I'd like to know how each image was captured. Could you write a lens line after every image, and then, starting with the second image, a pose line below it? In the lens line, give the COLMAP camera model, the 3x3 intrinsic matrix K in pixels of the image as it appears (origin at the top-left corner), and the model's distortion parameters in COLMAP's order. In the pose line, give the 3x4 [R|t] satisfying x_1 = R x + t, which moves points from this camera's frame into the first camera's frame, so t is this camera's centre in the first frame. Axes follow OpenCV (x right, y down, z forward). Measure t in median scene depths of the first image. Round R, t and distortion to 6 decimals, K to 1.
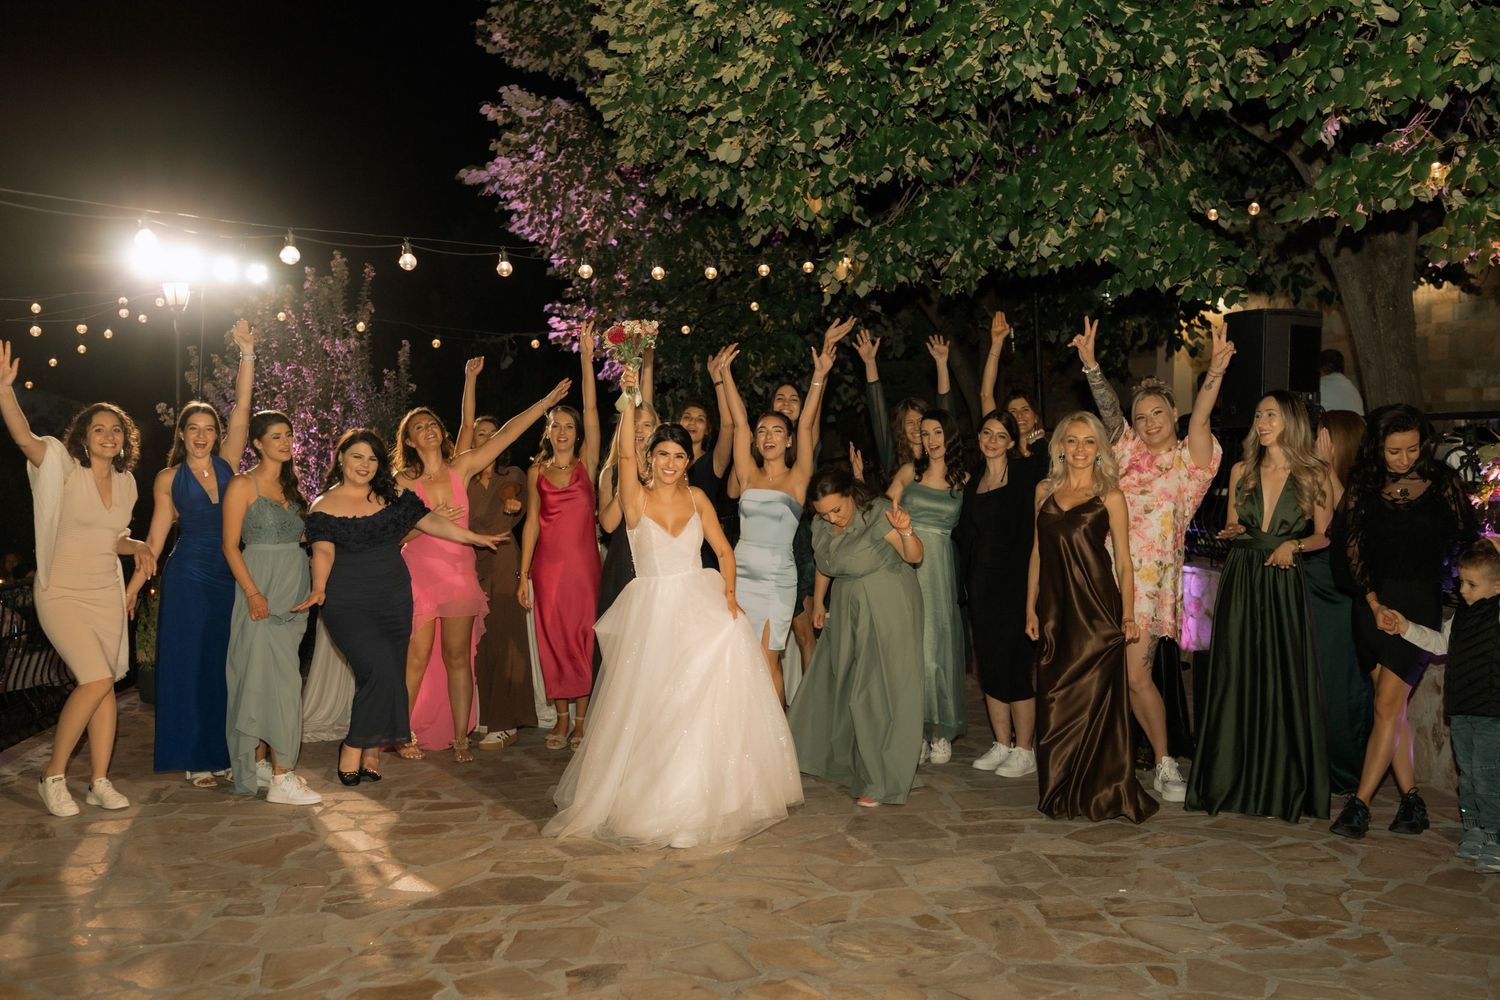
lens RADIAL K [[1477.5, 0, 746.4], [0, 1477.5, 503.2], [0, 0, 1]] dist [-0.000042, 0.002580]
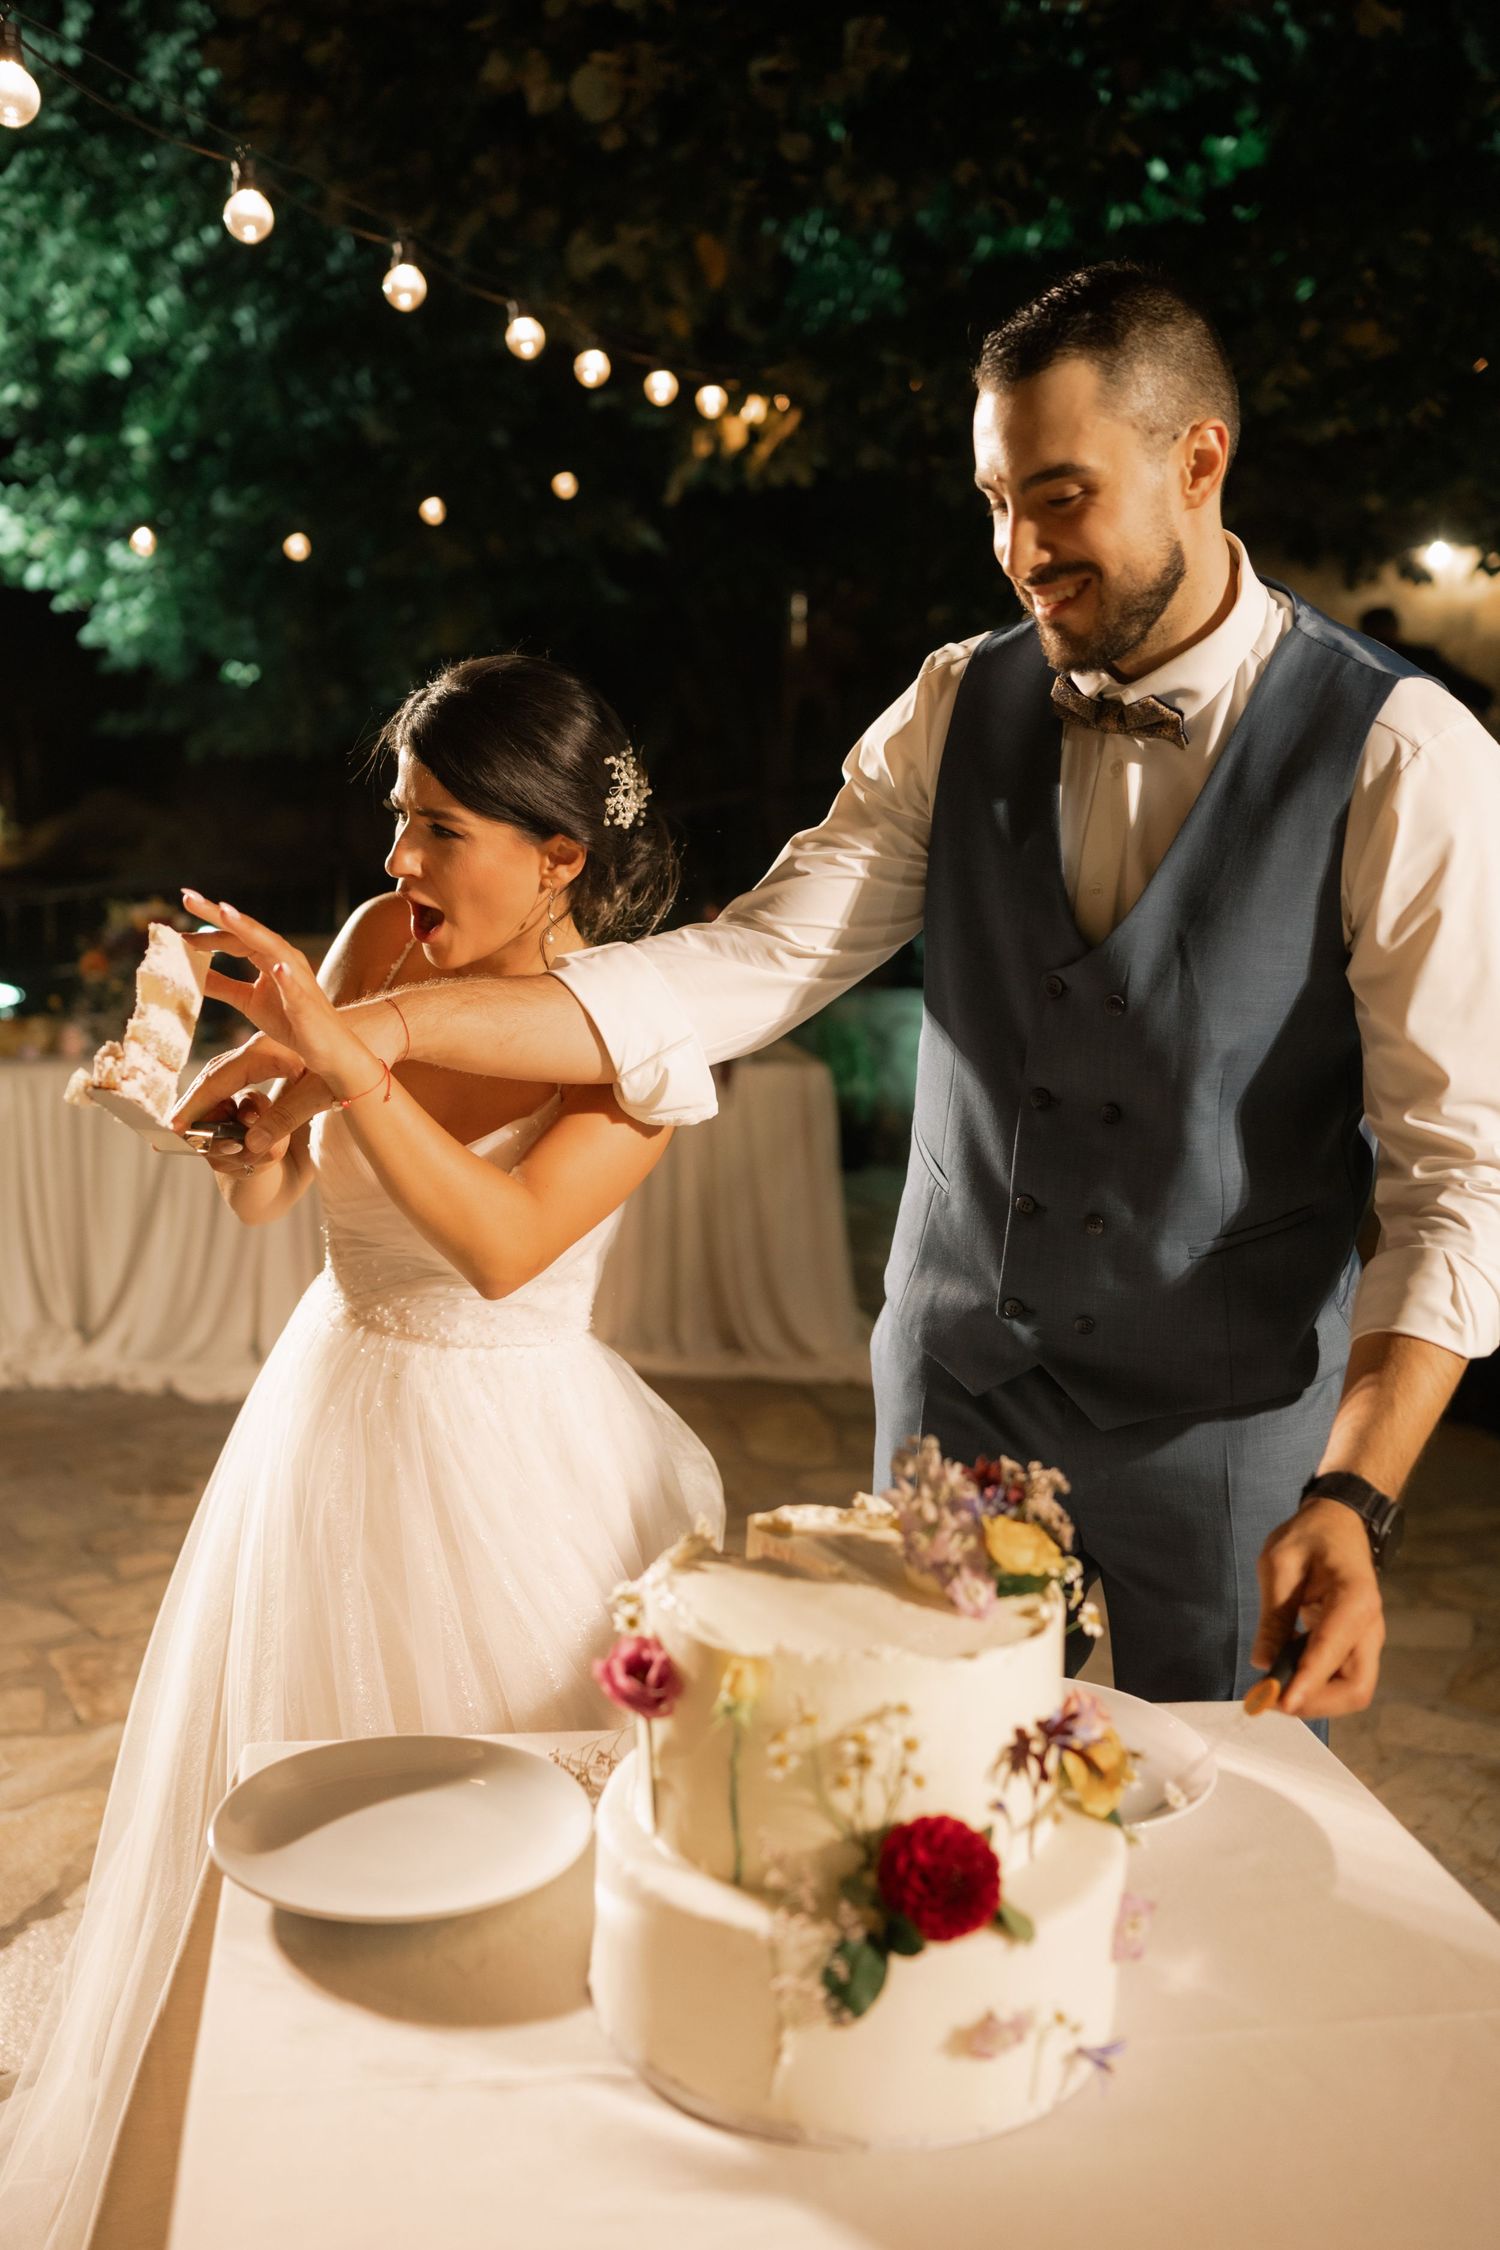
lens RADIAL K [[2112.1, 0, 741.9], [0, 2112.1, 1118.1], [0, 0, 1]] dist [-0.004702, 0.004513]
pose [[0.960602, -0.000260, 0.277928, -0.129919], [-0.030833, 0.993727, 0.107498, -0.009495], [-0.276212, -0.111832, 0.954568, 0.345904]]
